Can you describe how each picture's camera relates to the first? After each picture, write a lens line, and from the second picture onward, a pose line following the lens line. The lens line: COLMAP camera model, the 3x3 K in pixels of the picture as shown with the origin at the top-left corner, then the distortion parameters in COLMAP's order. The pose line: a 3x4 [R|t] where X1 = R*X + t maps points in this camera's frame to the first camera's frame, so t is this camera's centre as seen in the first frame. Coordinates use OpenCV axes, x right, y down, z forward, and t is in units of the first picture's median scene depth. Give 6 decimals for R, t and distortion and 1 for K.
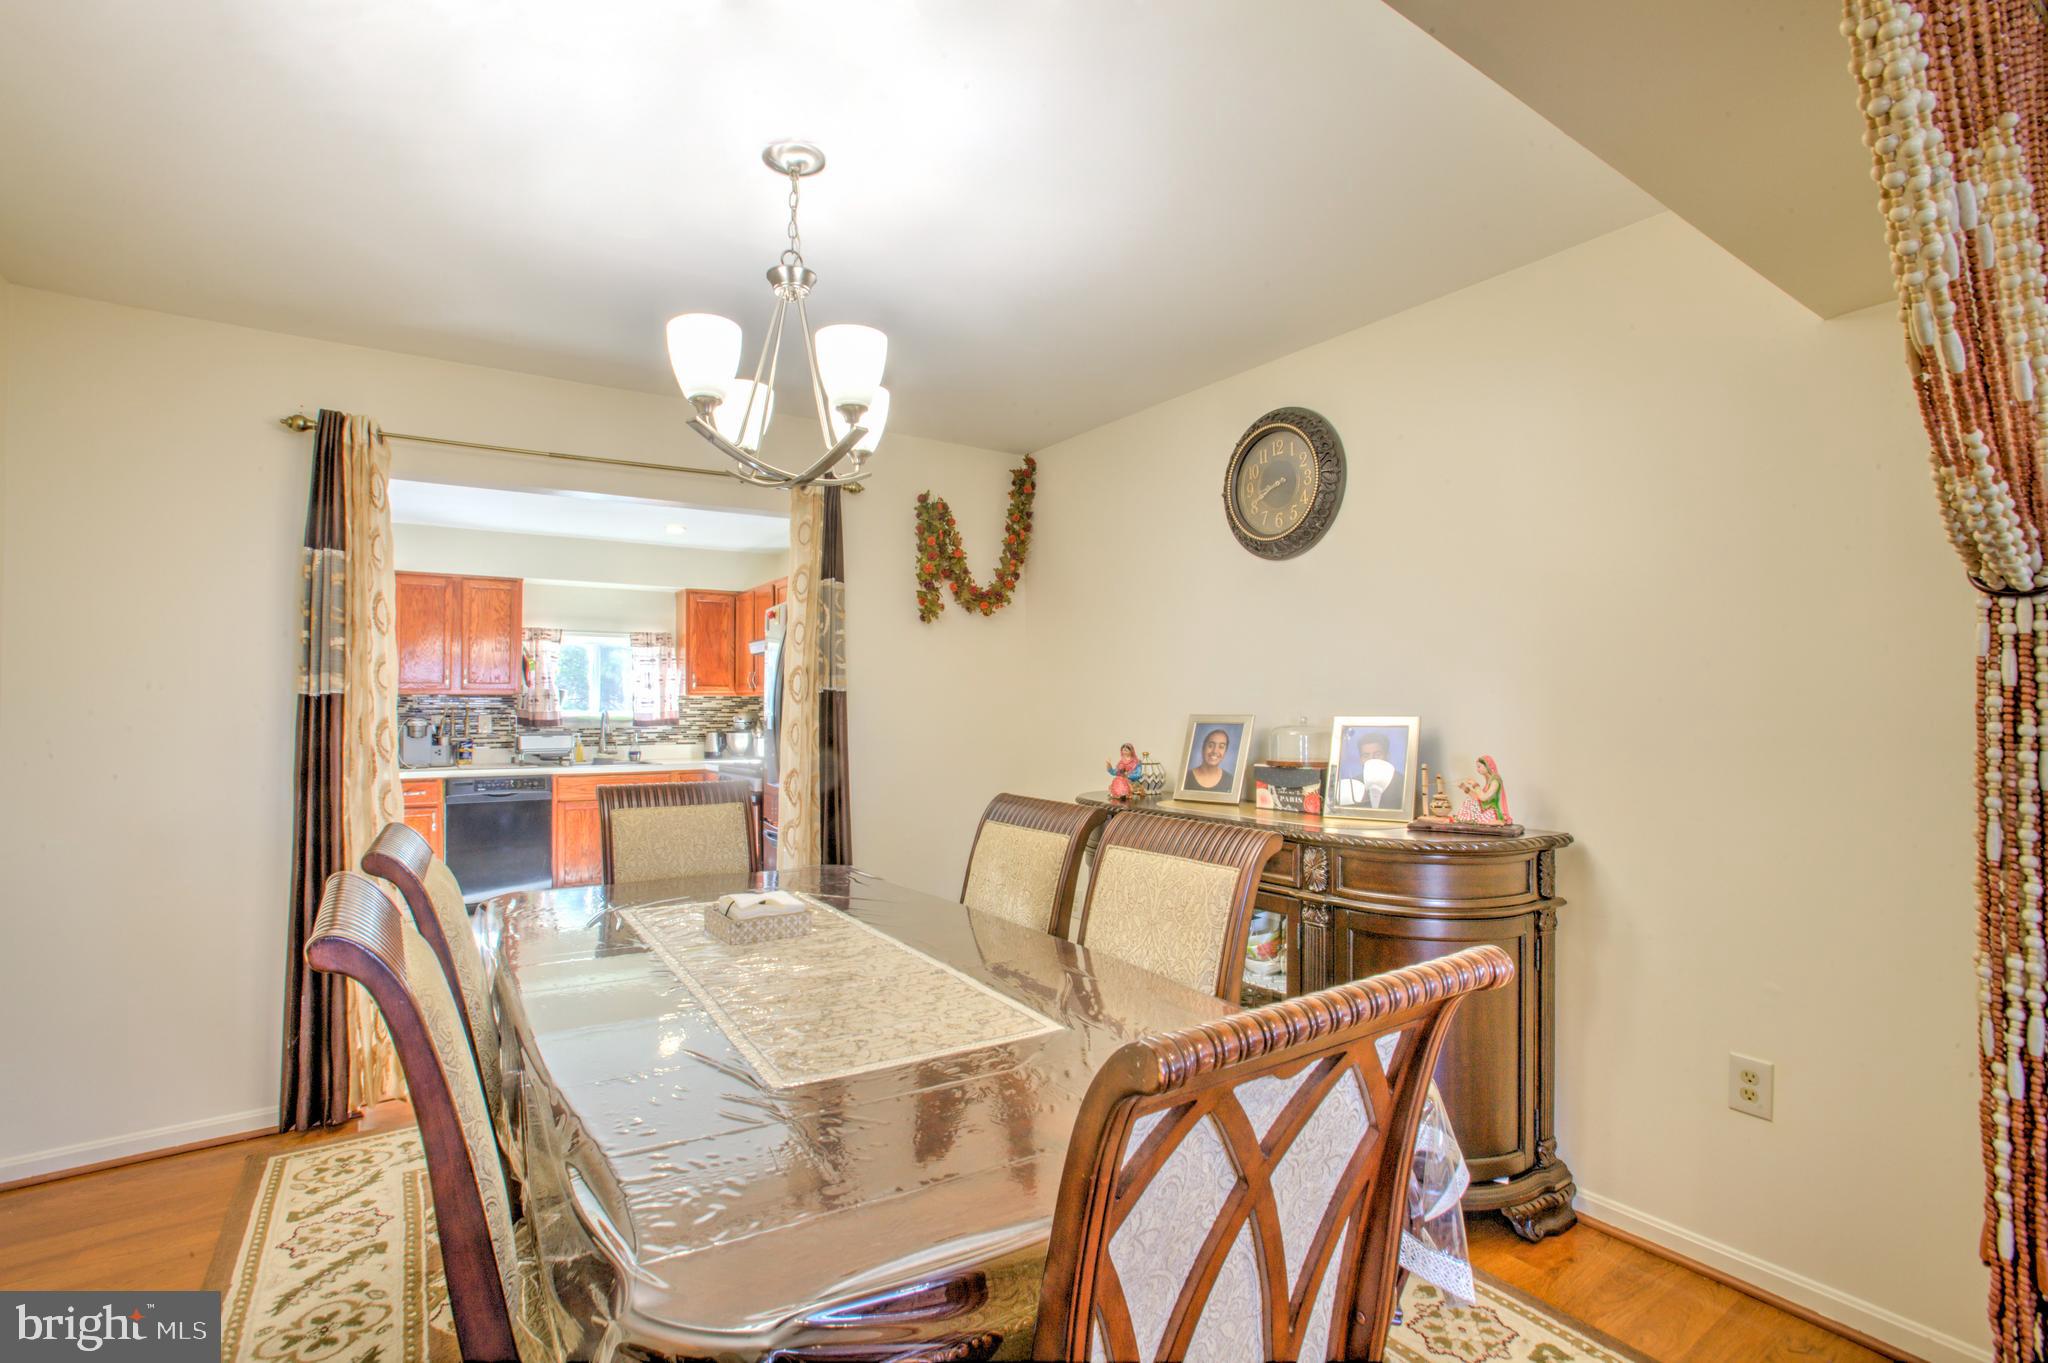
lens RADIAL K [[943.2, 0, 1024.0], [0, 943.2, 689.1], [0, 0, 1]] dist [-0.084190, 0.041654]
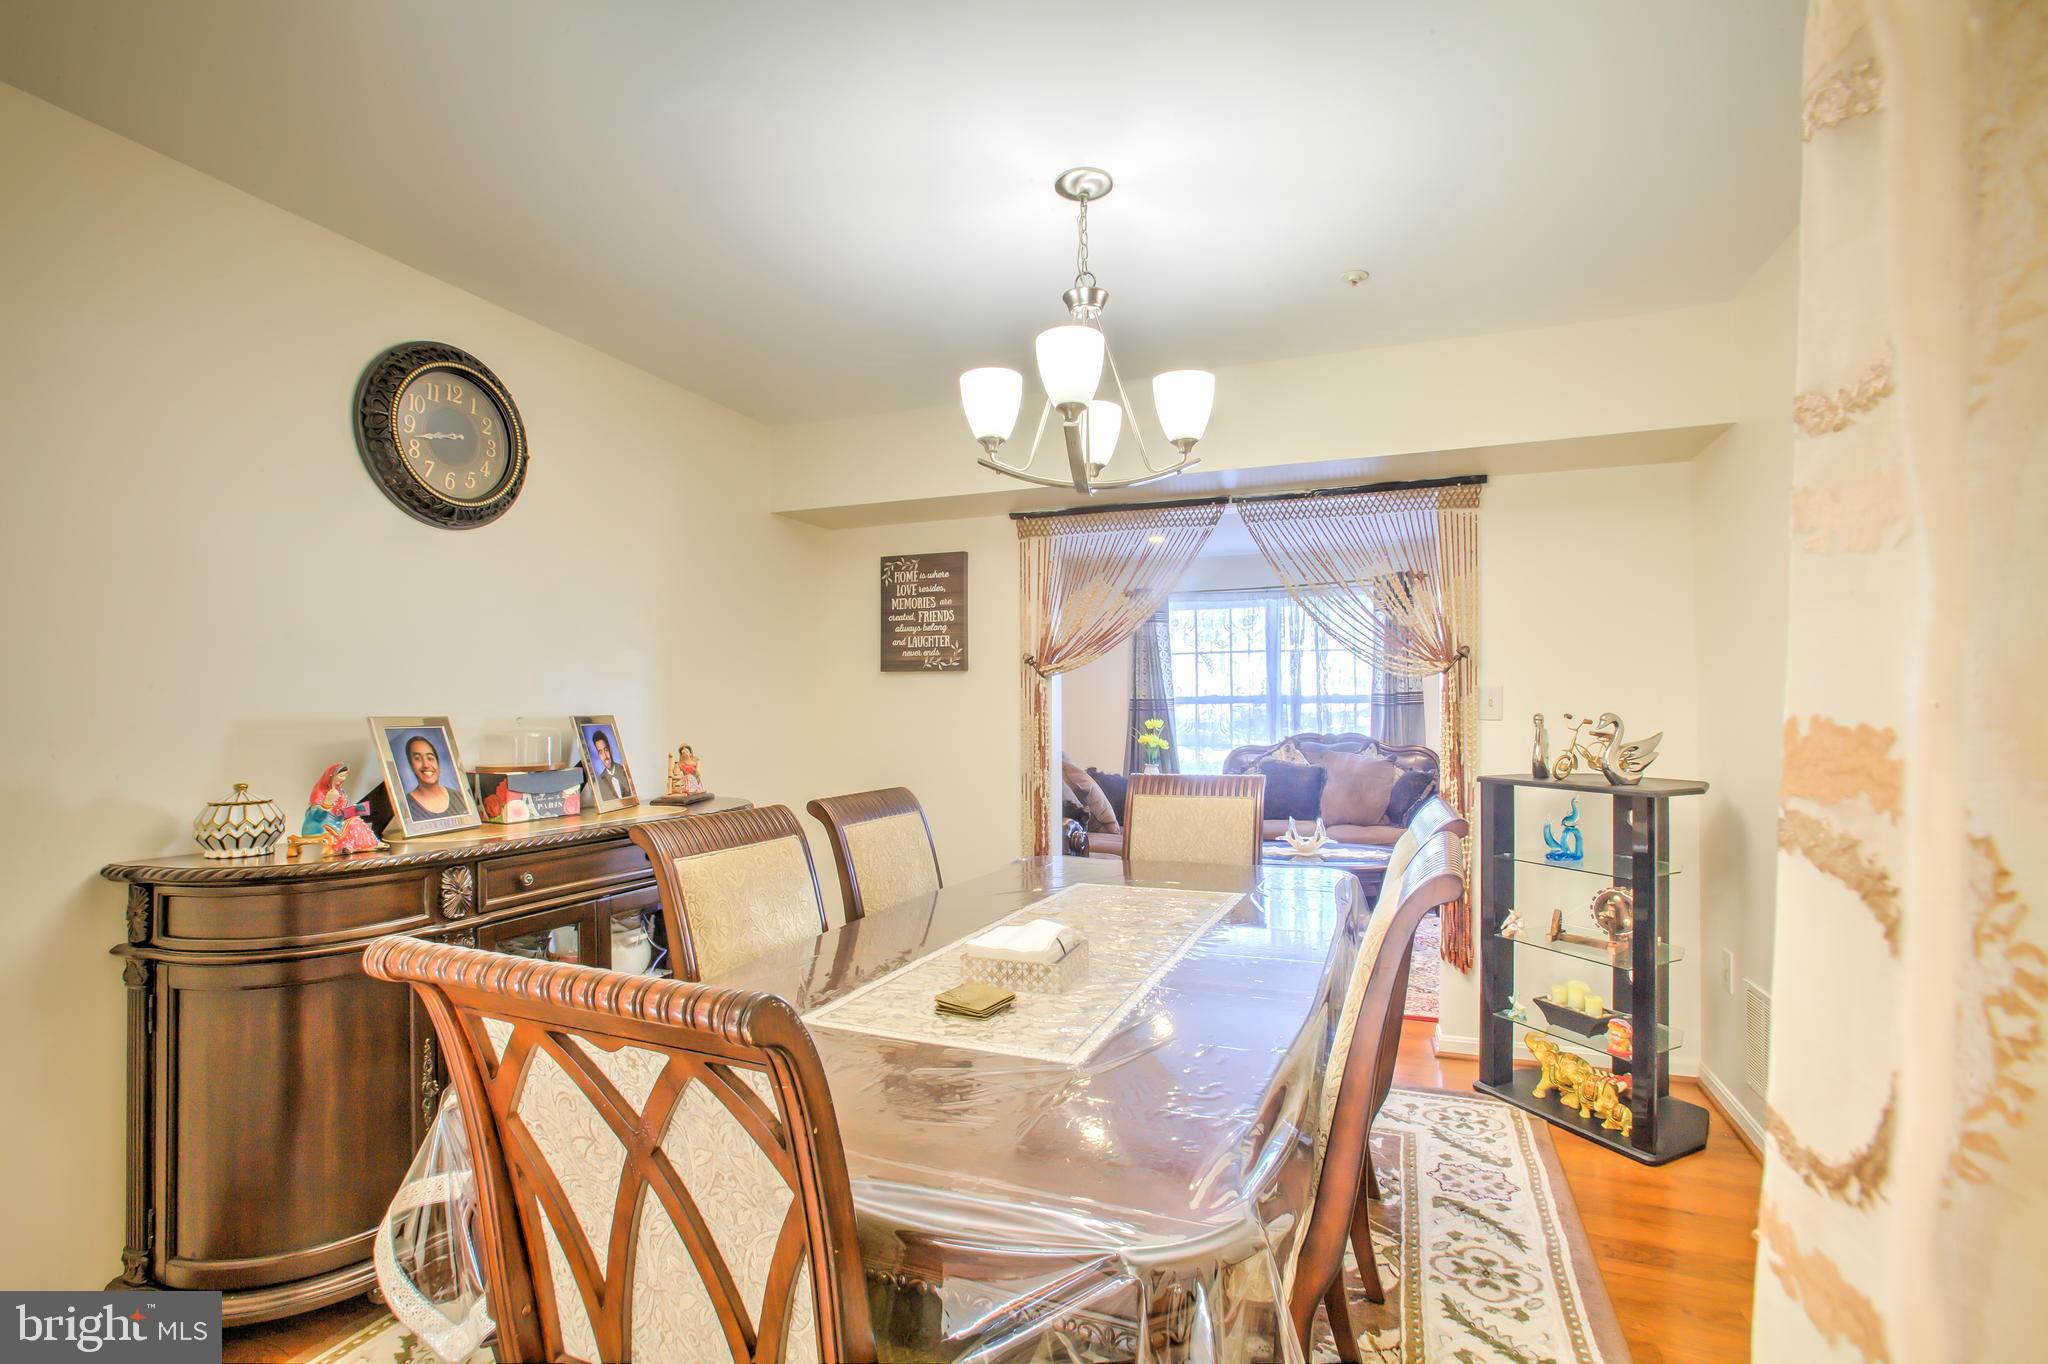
lens RADIAL K [[943.2, 0, 1024.0], [0, 943.2, 689.6], [0, 0, 1]] dist [-0.084190, 0.041654]
pose [[-0.560903, 0.022042, 0.827588, -0.757533], [-0.010544, 0.999374, -0.033763, 0.029057], [-0.827814, -0.027664, -0.560320, 1.146742]]
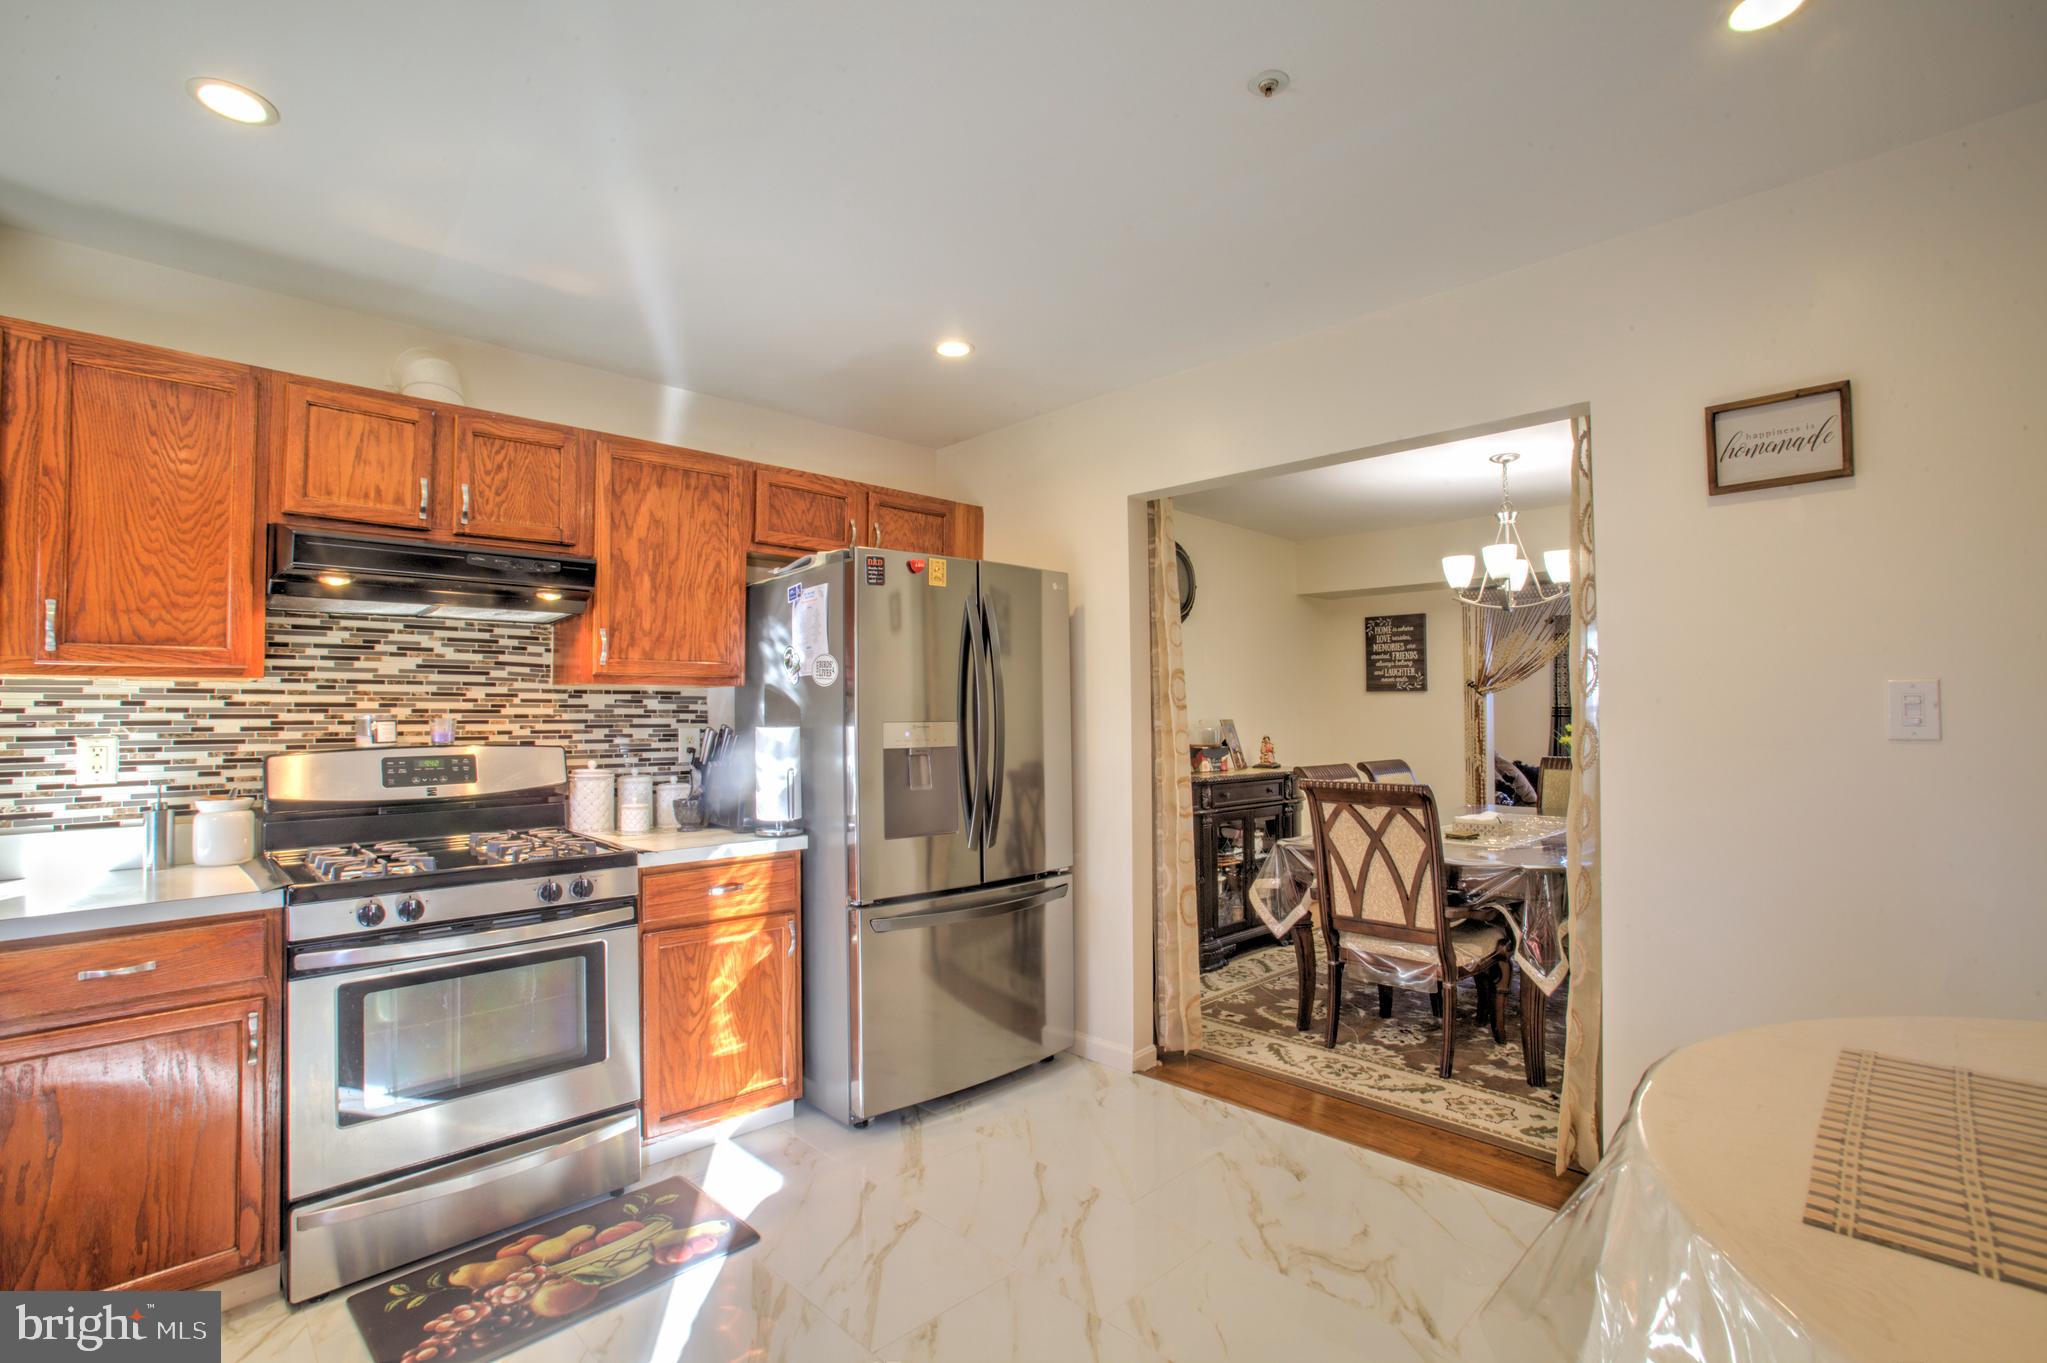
lens RADIAL K [[942.8, 0, 1023.5], [0, 942.8, 689.1], [0, 0, 1]] dist [-0.084190, 0.041654]
pose [[-0.171429, 0.032022, 0.984676, -1.432909], [-0.014697, 0.999277, -0.035055, 0.037753], [-0.985087, -0.020481, -0.170834, 1.664041]]
